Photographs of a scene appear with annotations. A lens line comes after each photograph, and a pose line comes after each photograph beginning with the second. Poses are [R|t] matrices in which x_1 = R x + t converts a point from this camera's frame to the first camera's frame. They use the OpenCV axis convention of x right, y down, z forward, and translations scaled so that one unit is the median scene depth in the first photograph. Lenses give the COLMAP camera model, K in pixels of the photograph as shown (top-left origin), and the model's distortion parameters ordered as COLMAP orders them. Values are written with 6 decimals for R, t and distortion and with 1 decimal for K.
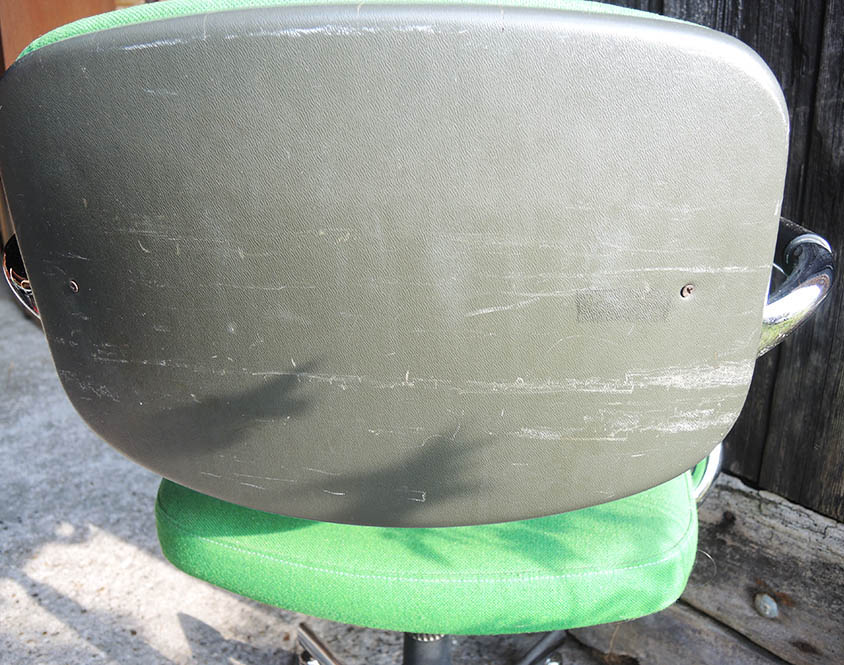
lens RADIAL K [[727.2, 0, 458.5], [0, 727.2, 332.1], [0, 0, 1]] dist [-0.008467, -0.109156]
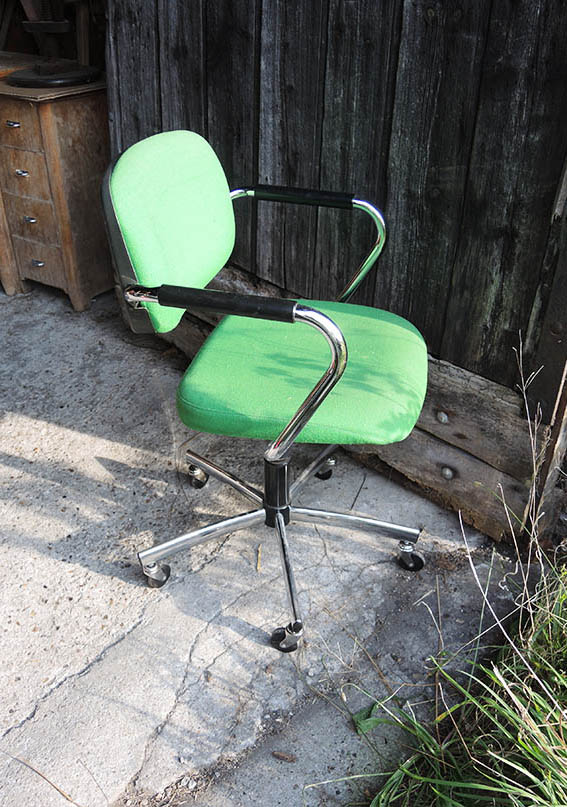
lens RADIAL K [[725.1, 0, 283.0], [0, 725.1, 437.6], [0, 0, 1]] dist [-0.009443, -0.080713]
pose [[0.991293, -0.071161, 0.110793, -0.246984], [0.034130, 0.951494, 0.305767, -0.204239], [-0.127178, -0.299324, 0.945638, -0.904683]]
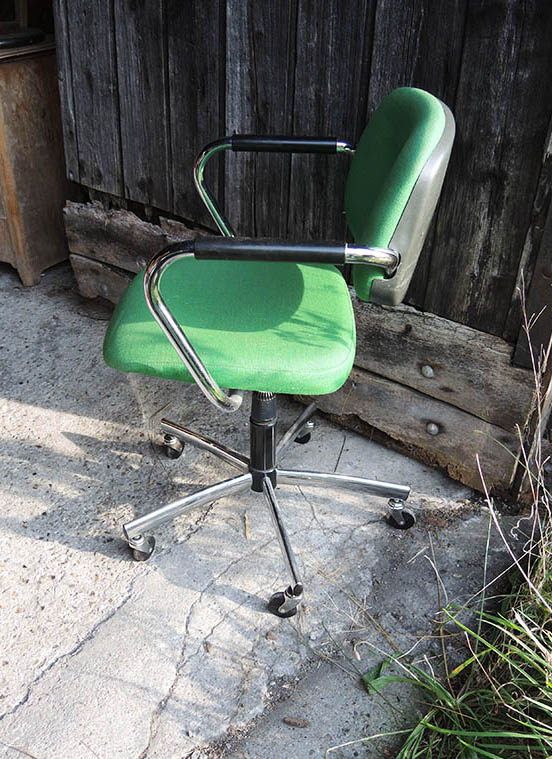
lens RADIAL K [[725.8, 0, 270.9], [0, 725.8, 434.7], [0, 0, 1]] dist [-0.014254, -0.074105]
pose [[0.977227, -0.118857, 0.175785, -0.371805], [0.055639, 0.942946, 0.328262, -0.133501], [-0.204772, -0.311006, 0.928086, -0.837367]]
